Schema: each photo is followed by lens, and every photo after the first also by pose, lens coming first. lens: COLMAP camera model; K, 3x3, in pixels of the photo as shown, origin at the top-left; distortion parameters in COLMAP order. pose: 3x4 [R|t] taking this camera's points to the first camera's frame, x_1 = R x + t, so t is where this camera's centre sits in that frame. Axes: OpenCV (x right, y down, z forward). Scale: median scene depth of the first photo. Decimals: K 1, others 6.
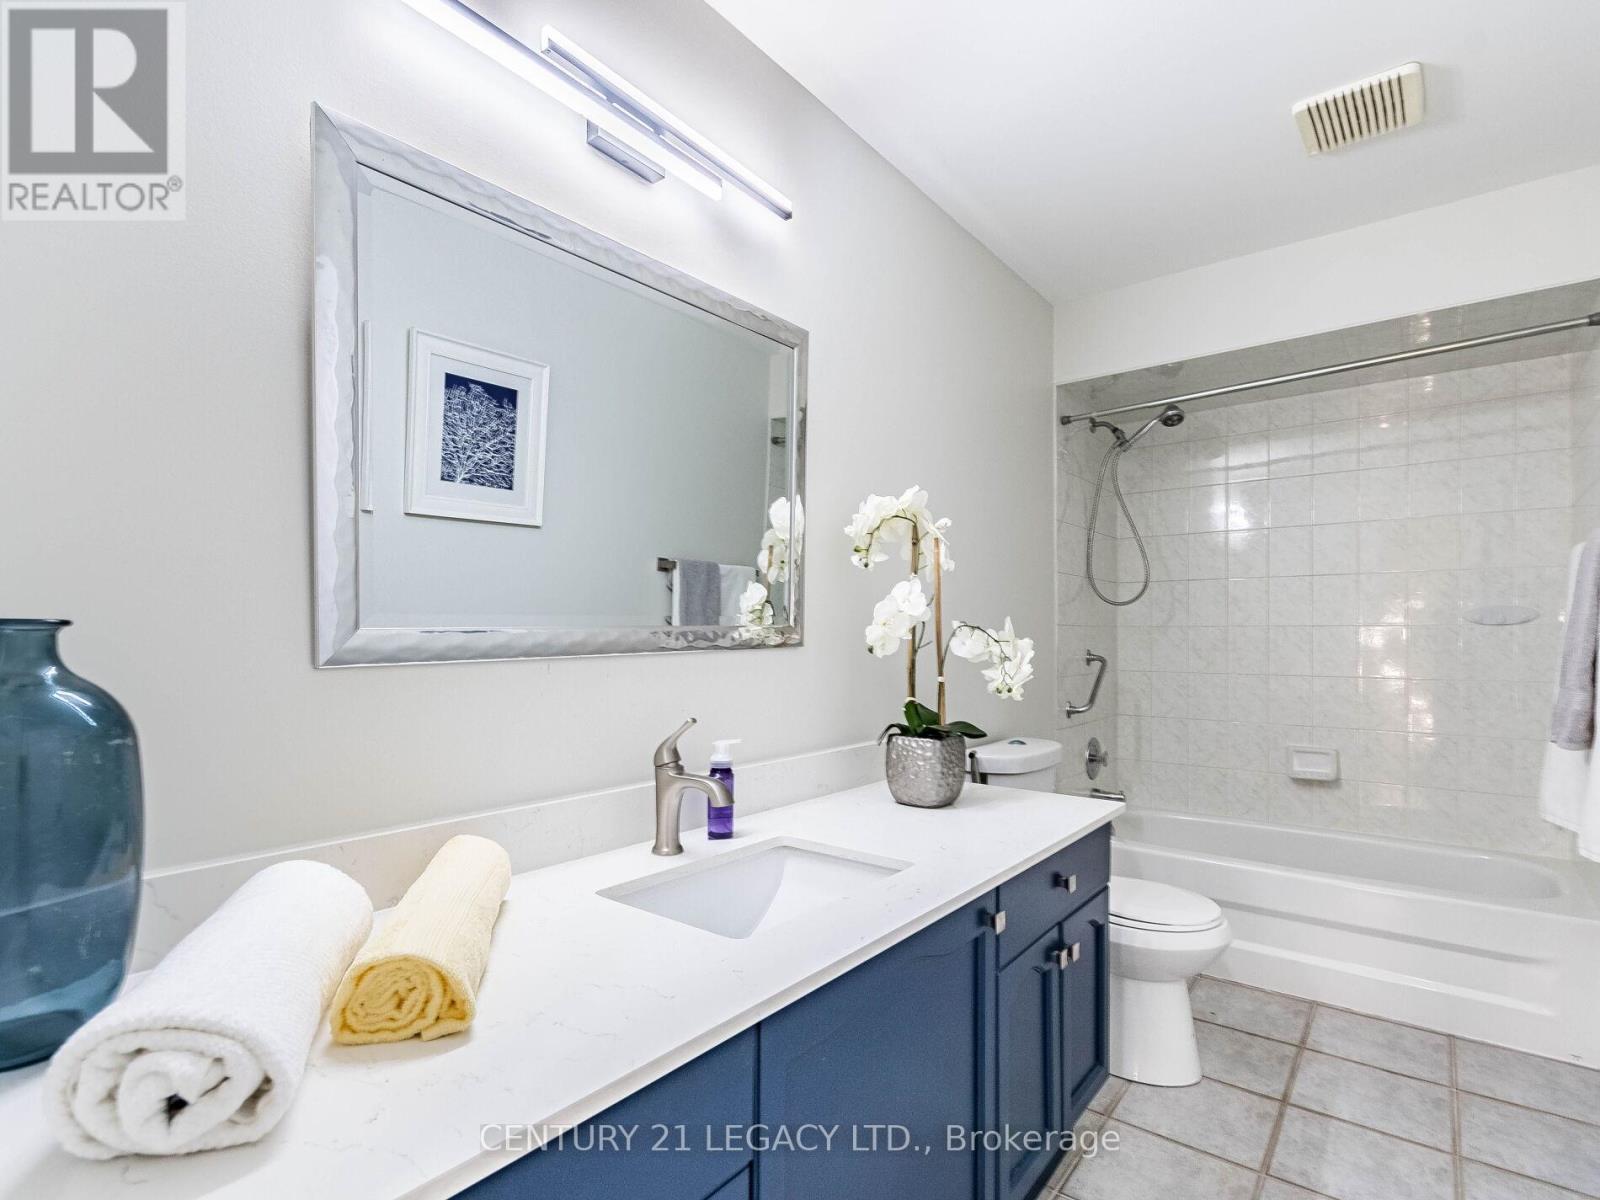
lens RADIAL K [[809.2, 0, 786.6], [0, 809.2, 628.5], [0, 0, 1]] dist [0.005401, 0.000235]
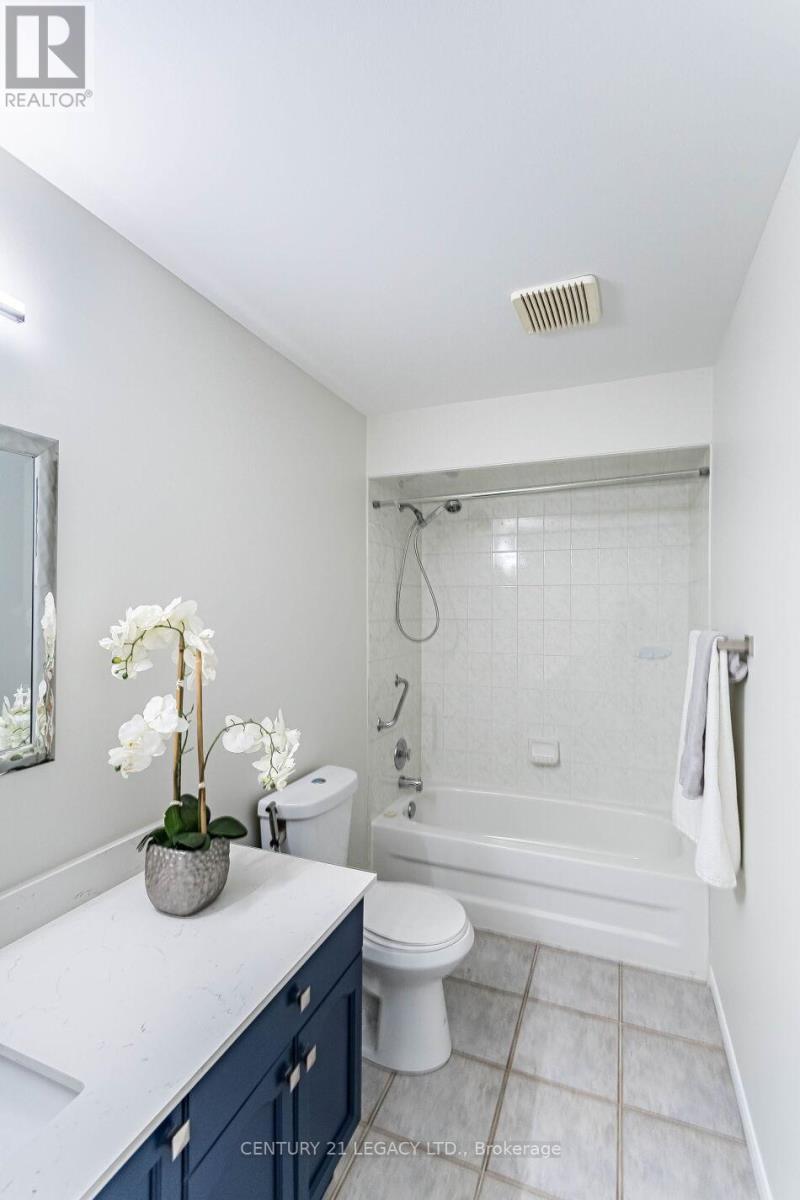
lens RADIAL K [[546.3, 0, 400.0], [0, 546.3, 600.0], [0, 0, 1]] dist [0.004985, 0.000948]
pose [[0.959948, 0.007131, 0.280089, 0.230189], [-0.005458, 0.999962, -0.006753, -0.166558], [-0.280126, 0.004954, 0.959950, 0.245439]]
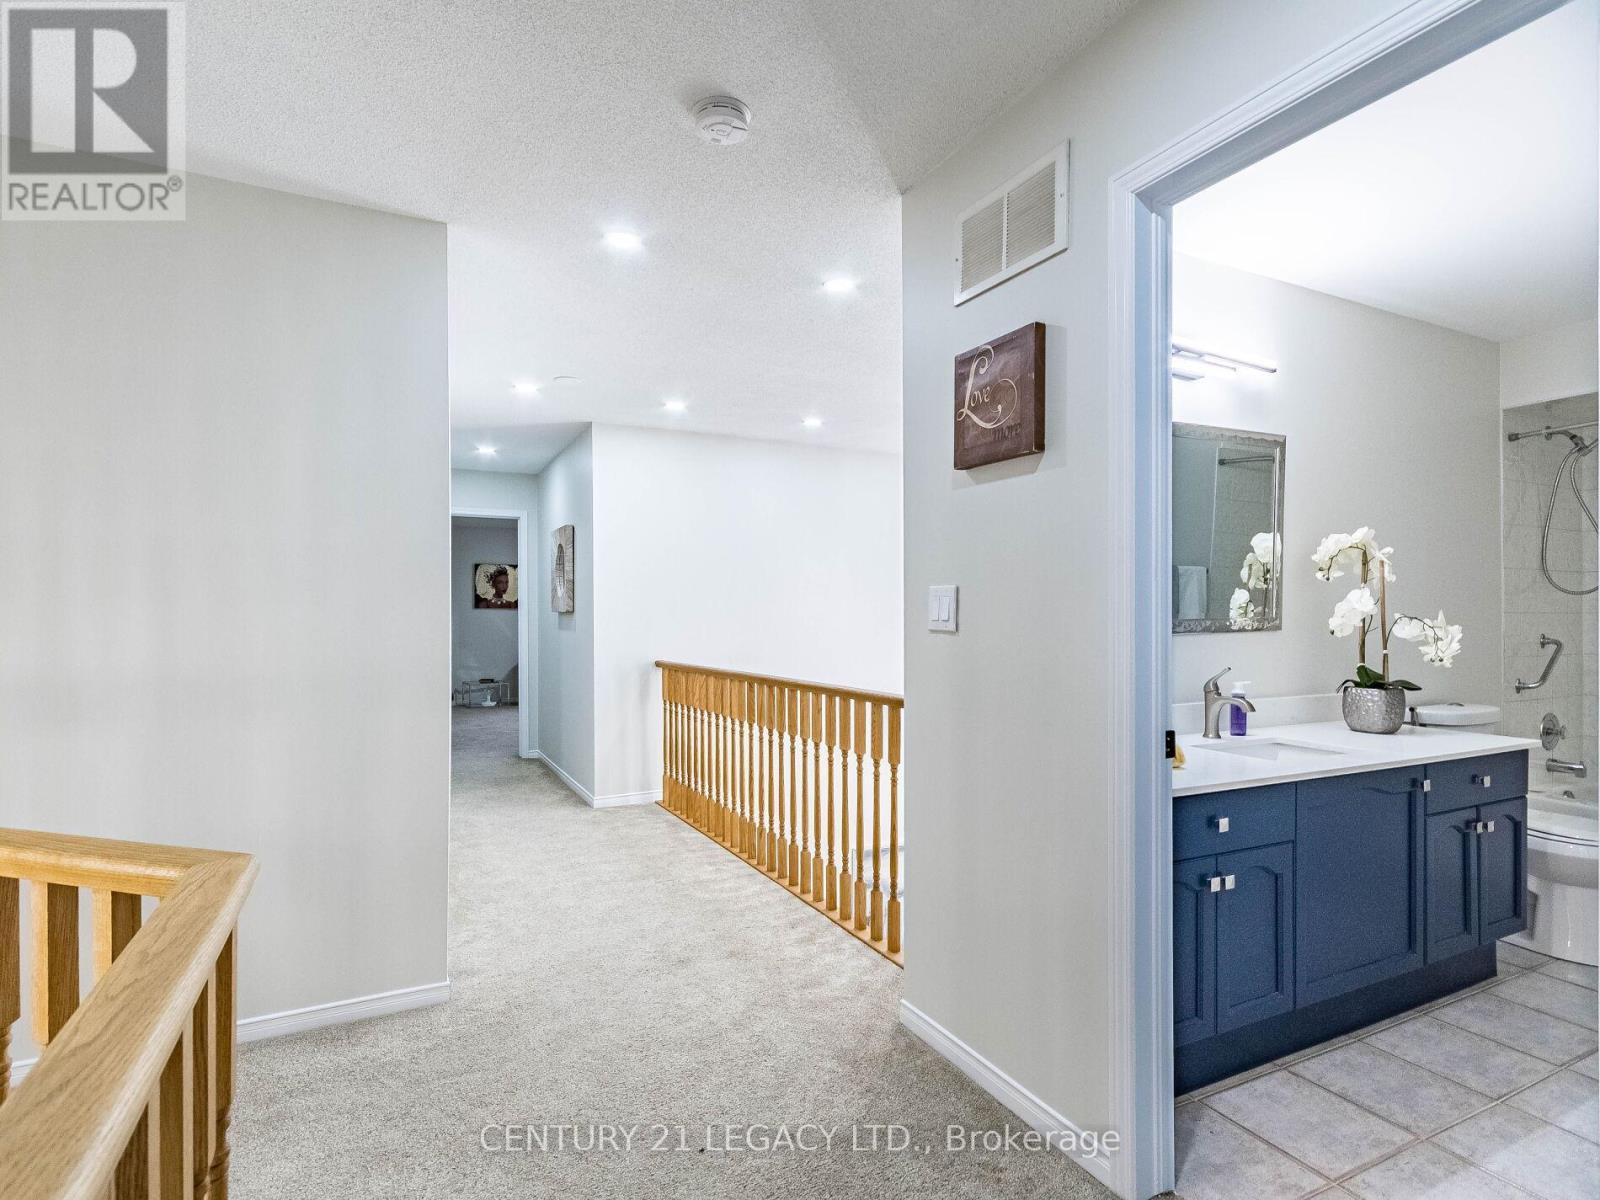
lens RADIAL K [[821.3, 0, 800.9], [0, 821.3, 614.2], [0, 0, 1]] dist [0.030736, -0.015422]
pose [[0.912683, -0.002038, -0.408664, -0.175132], [0.004374, 0.999979, 0.004782, -0.021283], [0.408646, -0.006152, 0.912672, -0.881353]]
